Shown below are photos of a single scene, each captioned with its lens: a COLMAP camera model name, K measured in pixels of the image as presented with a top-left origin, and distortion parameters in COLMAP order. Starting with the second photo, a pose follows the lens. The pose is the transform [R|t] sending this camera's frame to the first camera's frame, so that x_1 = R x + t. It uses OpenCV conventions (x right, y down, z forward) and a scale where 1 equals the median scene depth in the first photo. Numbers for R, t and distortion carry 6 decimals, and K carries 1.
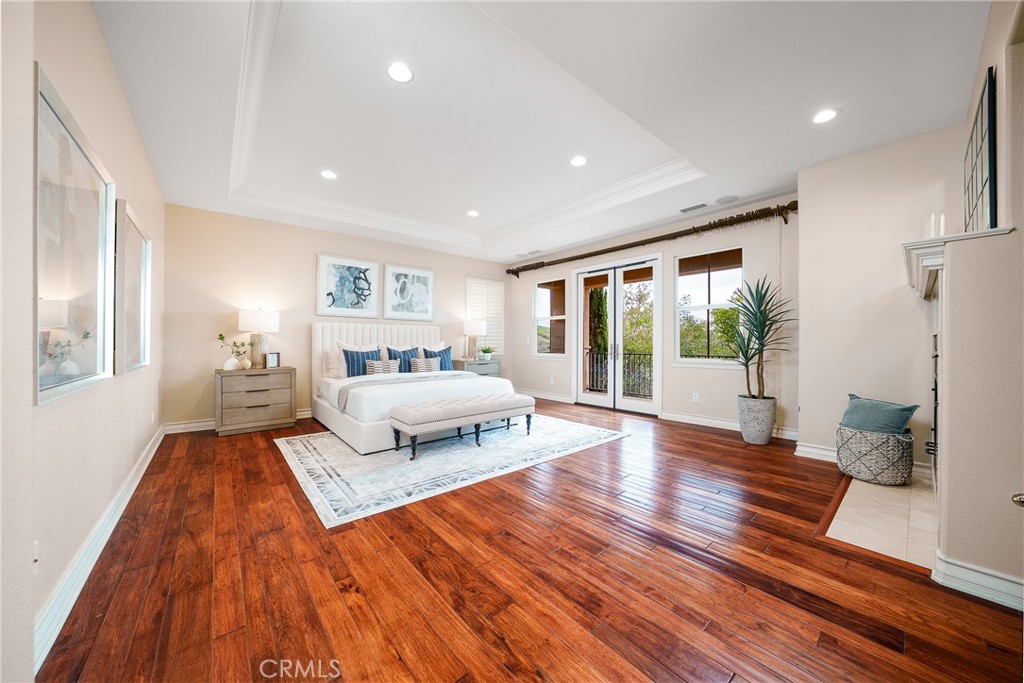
lens RADIAL K [[353.1, 0, 518.3], [0, 353.1, 343.0], [0, 0, 1]] dist [-0.020321, 0.001179]
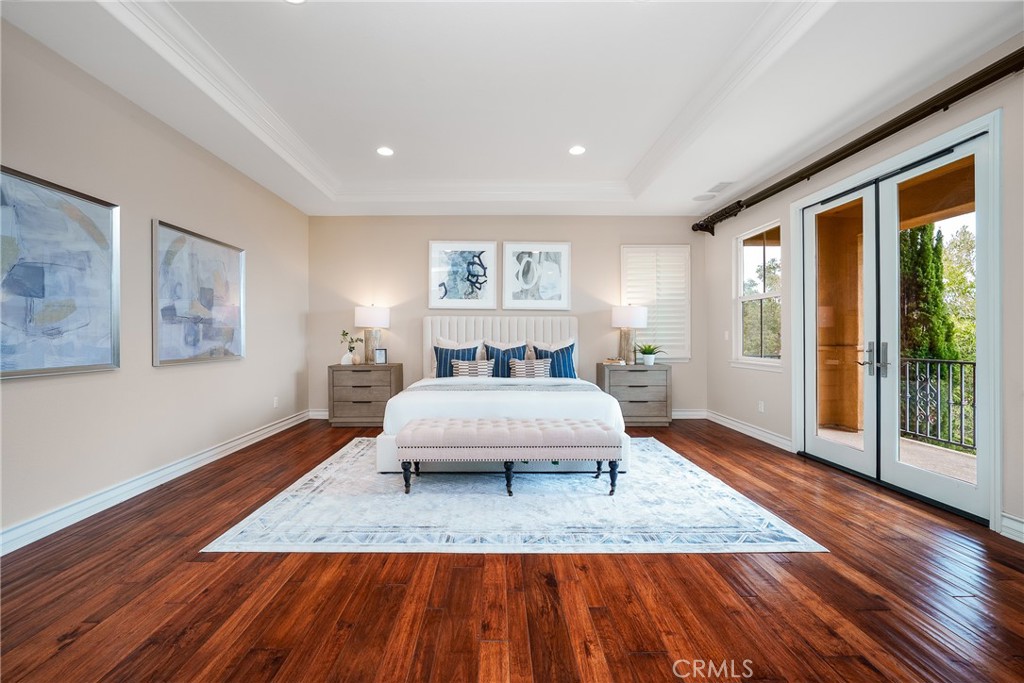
lens RADIAL K [[423.5, 0, 502.0], [0, 423.5, 334.2], [0, 0, 1]] dist [-0.008297, 0.001418]
pose [[0.759802, -0.004224, -0.650140, 0.276588], [-0.003016, 0.999945, -0.010021, -0.001519], [0.650147, 0.009575, 0.759748, 0.266641]]
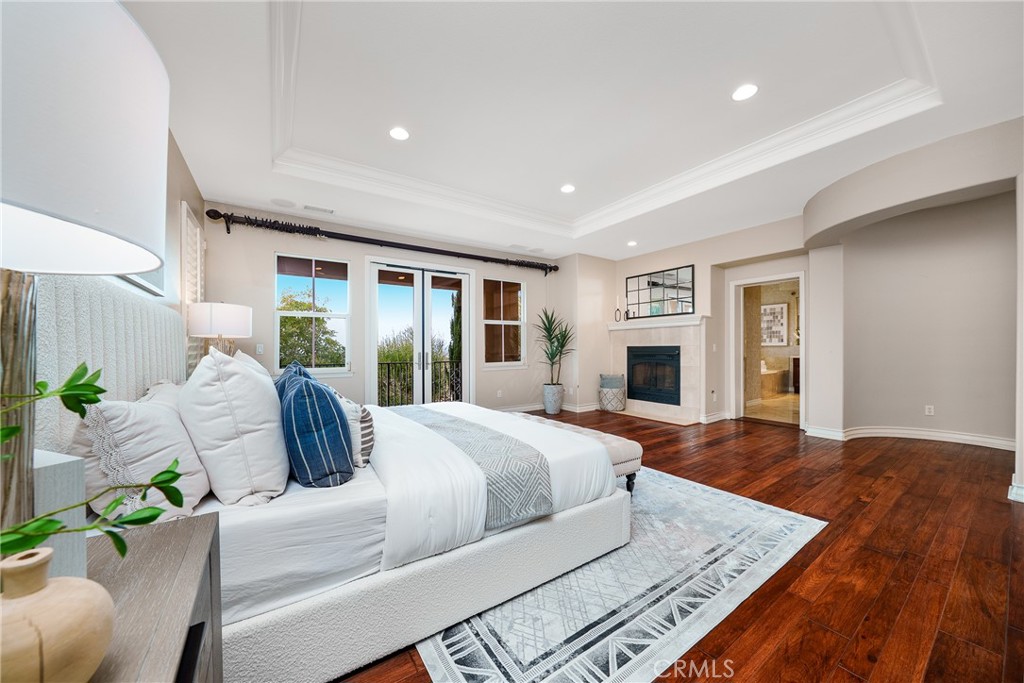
lens RADIAL K [[353.1, 0, 524.5], [0, 353.1, 349.6], [0, 0, 1]] dist [-0.020321, 0.001179]
pose [[0.106581, 0.004774, 0.994293, -0.648011], [0.015115, 0.999865, -0.006421, 0.003986], [-0.994189, 0.015713, 0.106494, 0.690542]]
